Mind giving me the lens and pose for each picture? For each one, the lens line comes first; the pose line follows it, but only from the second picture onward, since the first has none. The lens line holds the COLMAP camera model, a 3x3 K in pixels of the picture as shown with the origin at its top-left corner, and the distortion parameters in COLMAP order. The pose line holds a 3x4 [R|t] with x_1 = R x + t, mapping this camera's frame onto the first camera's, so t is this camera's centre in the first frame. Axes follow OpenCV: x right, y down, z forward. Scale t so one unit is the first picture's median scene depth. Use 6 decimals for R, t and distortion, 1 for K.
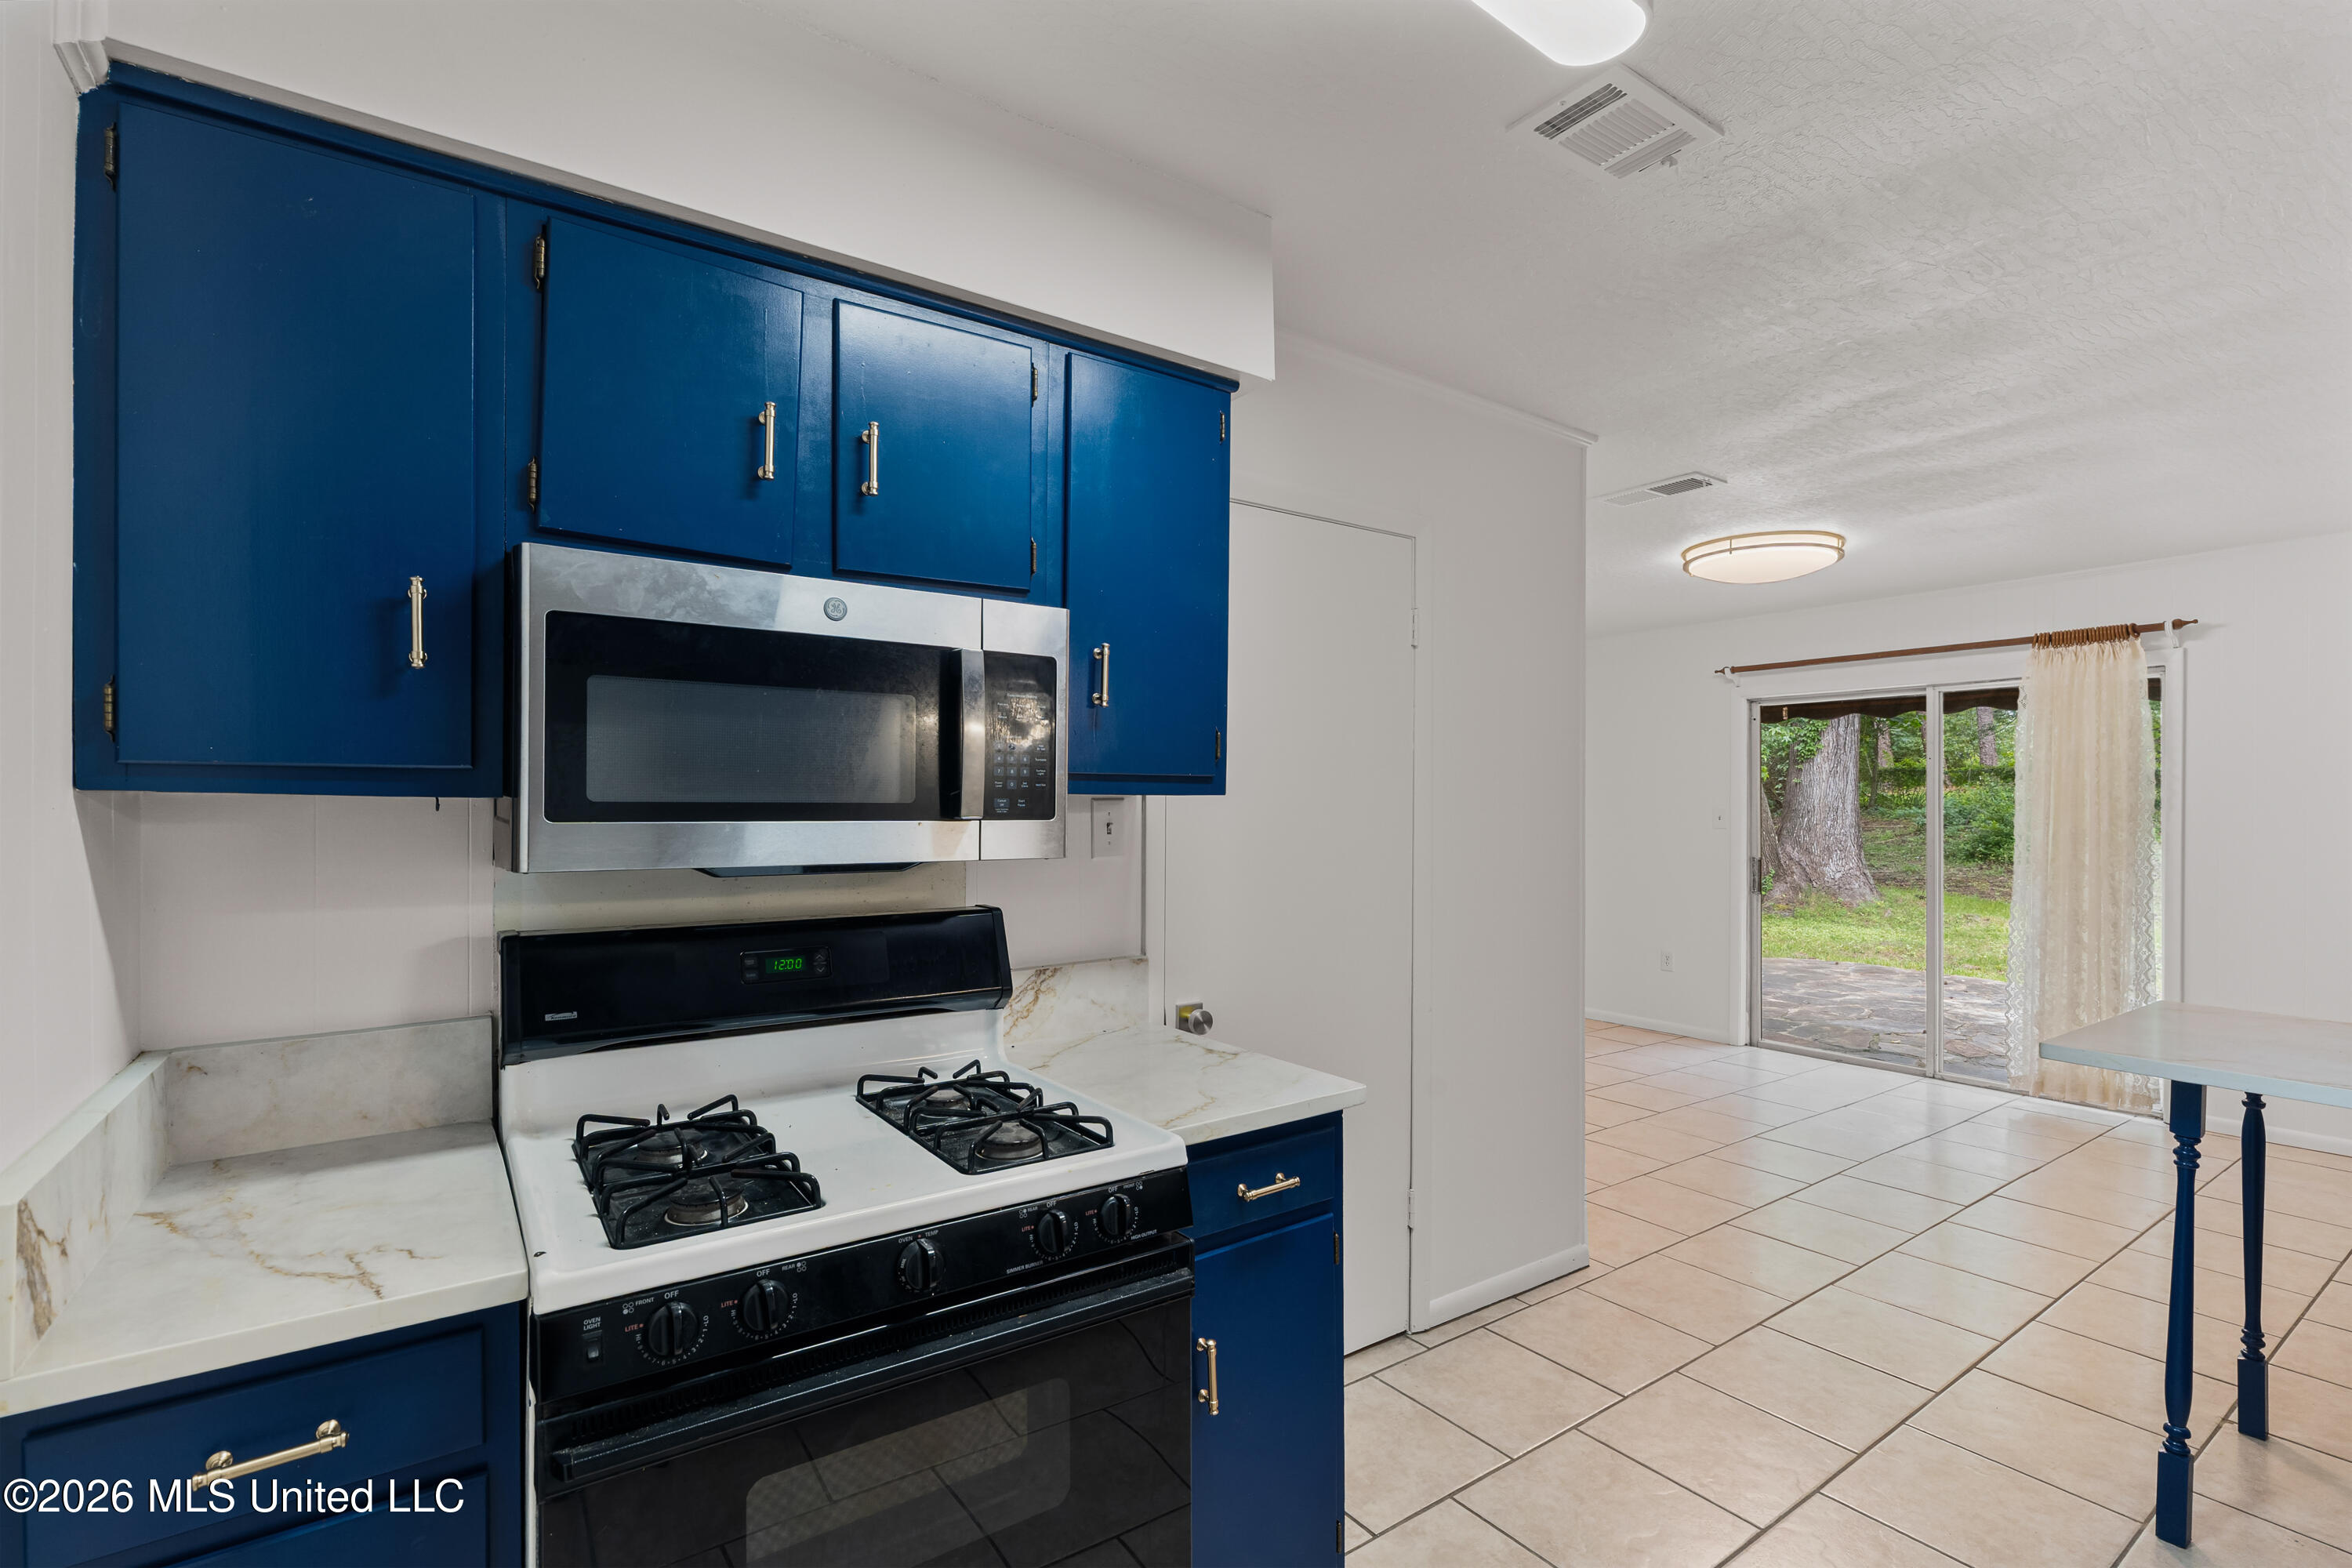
lens RADIAL K [[1061.1, 0, 1167.7], [0, 1061.1, 803.8], [0, 0, 1]] dist [-0.001235, -0.000033]
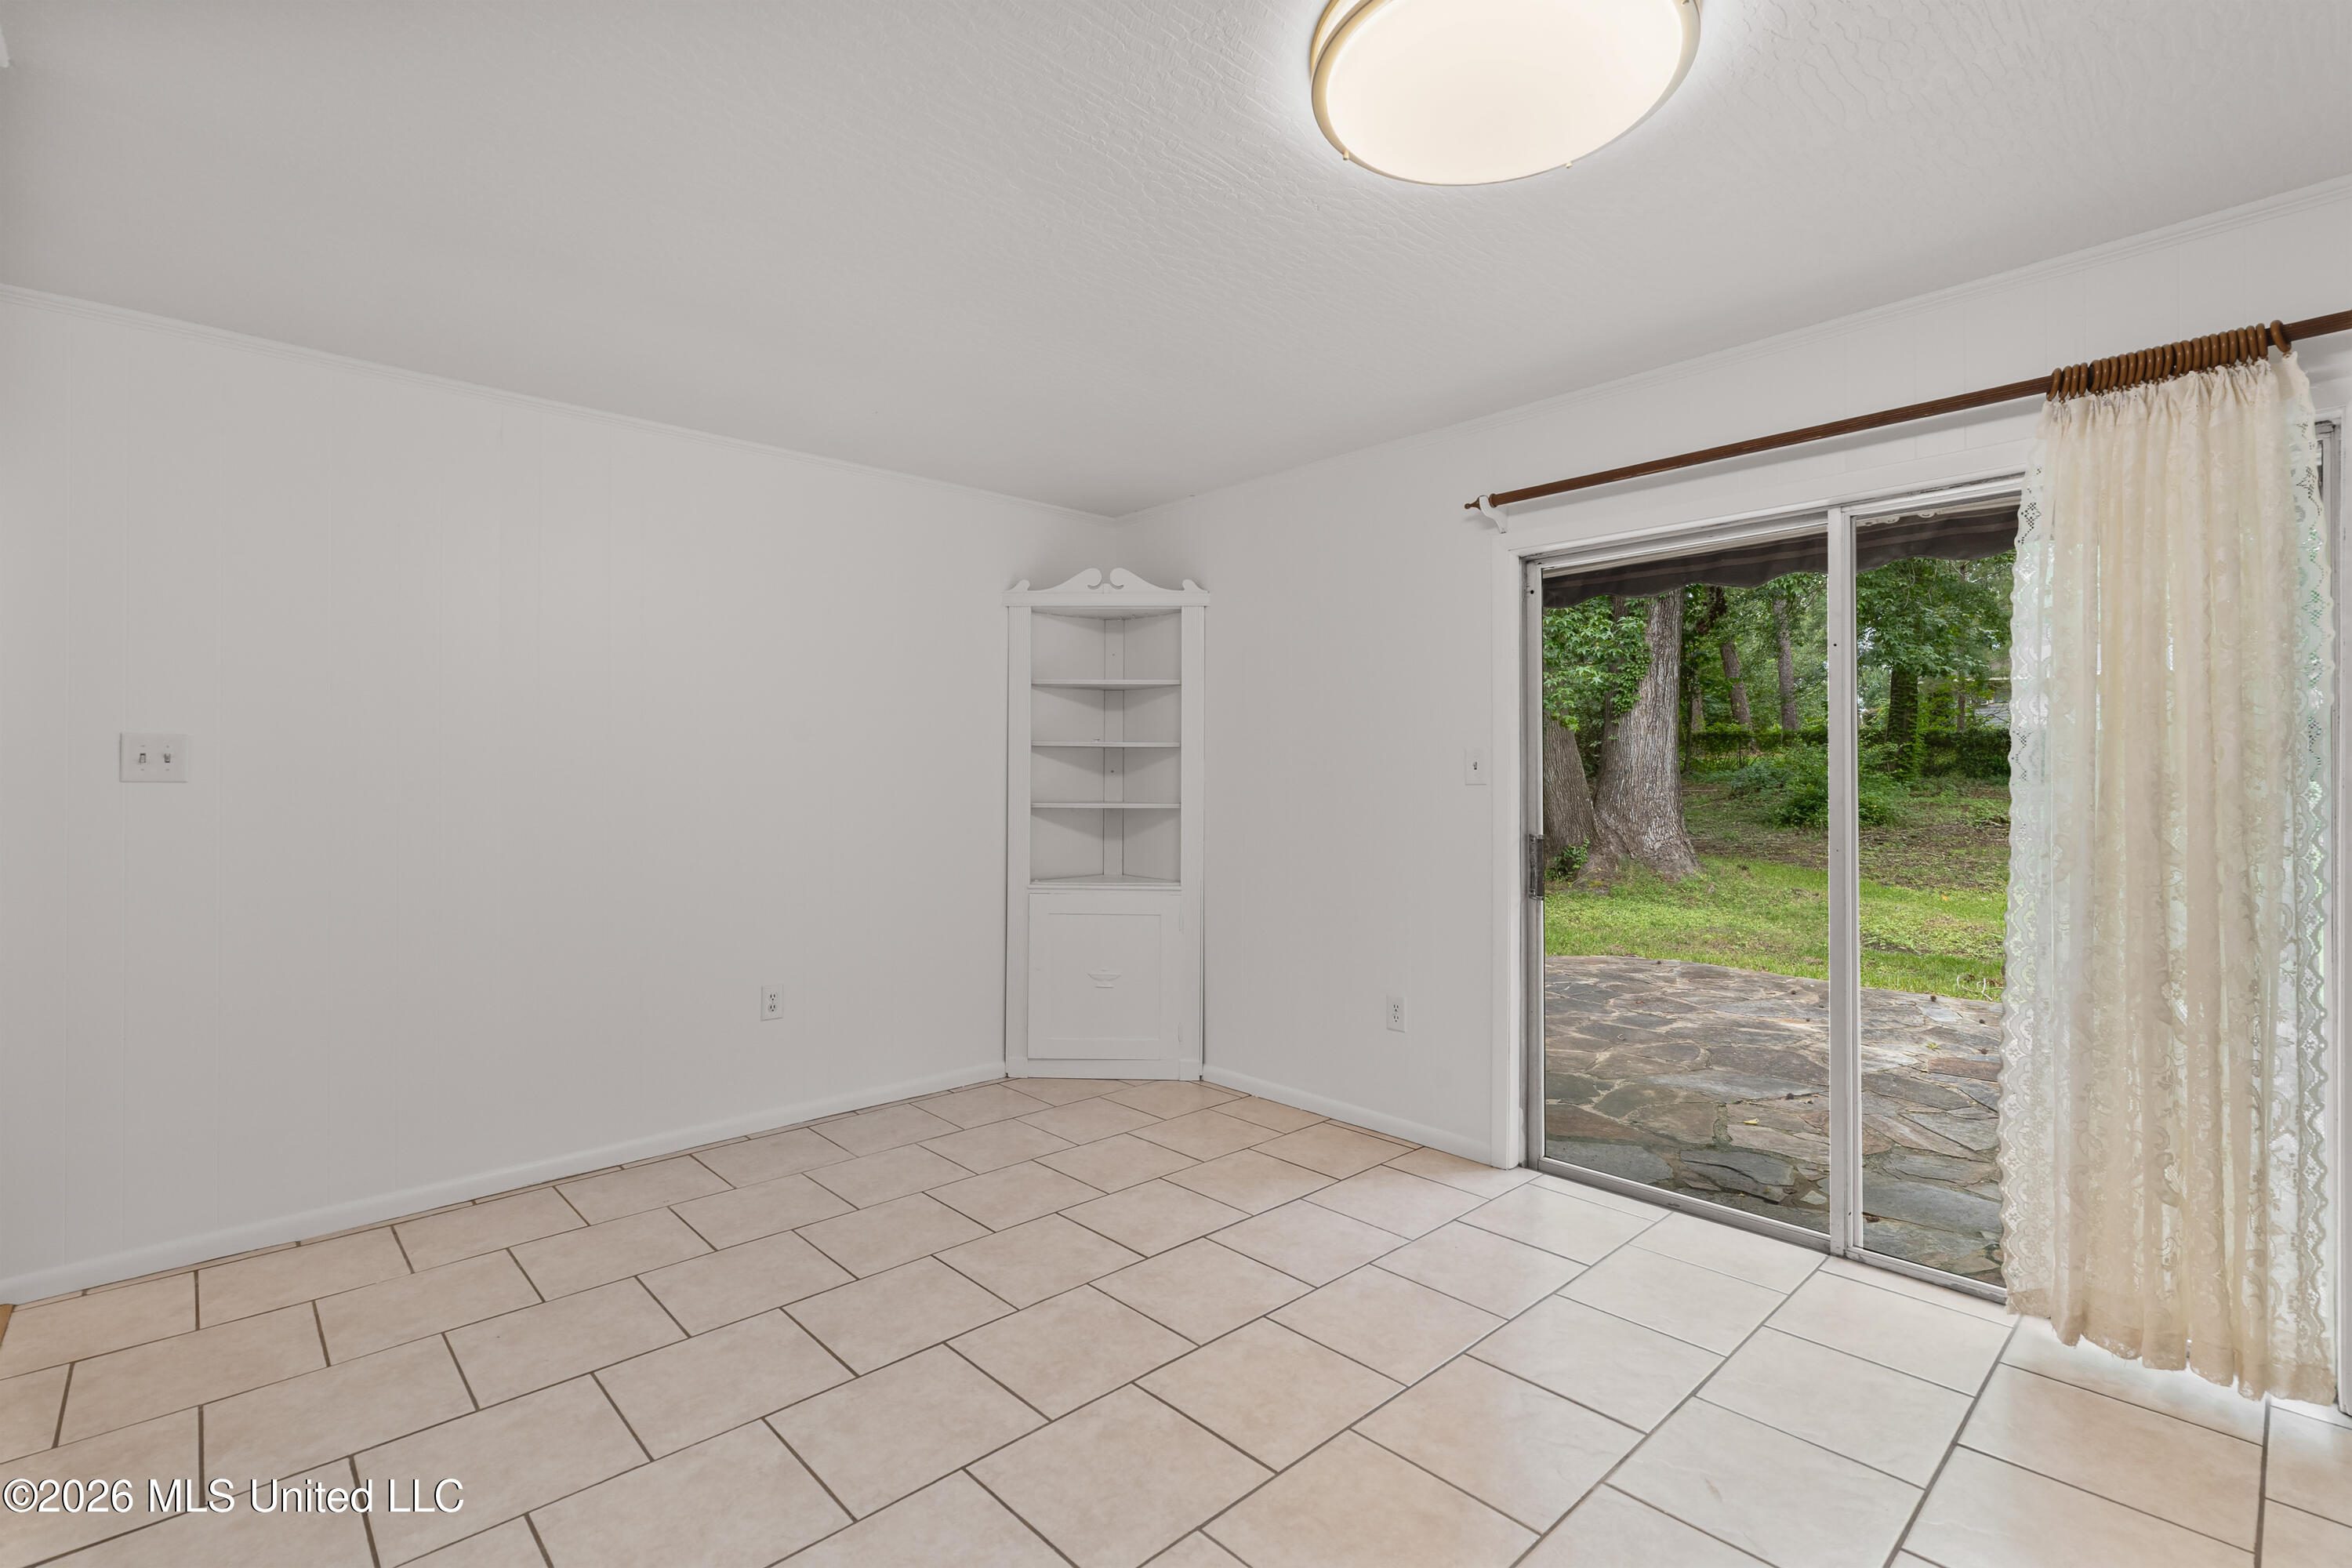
lens RADIAL K [[1061.1, 0, 1167.2], [0, 1061.1, 776.0], [0, 0, 1]] dist [-0.001235, -0.000033]
pose [[0.990984, -0.004743, 0.133893, 0.321941], [0.004526, 0.999988, 0.001929, 0.019273], [-0.133901, -0.001306, 0.990994, 0.525721]]
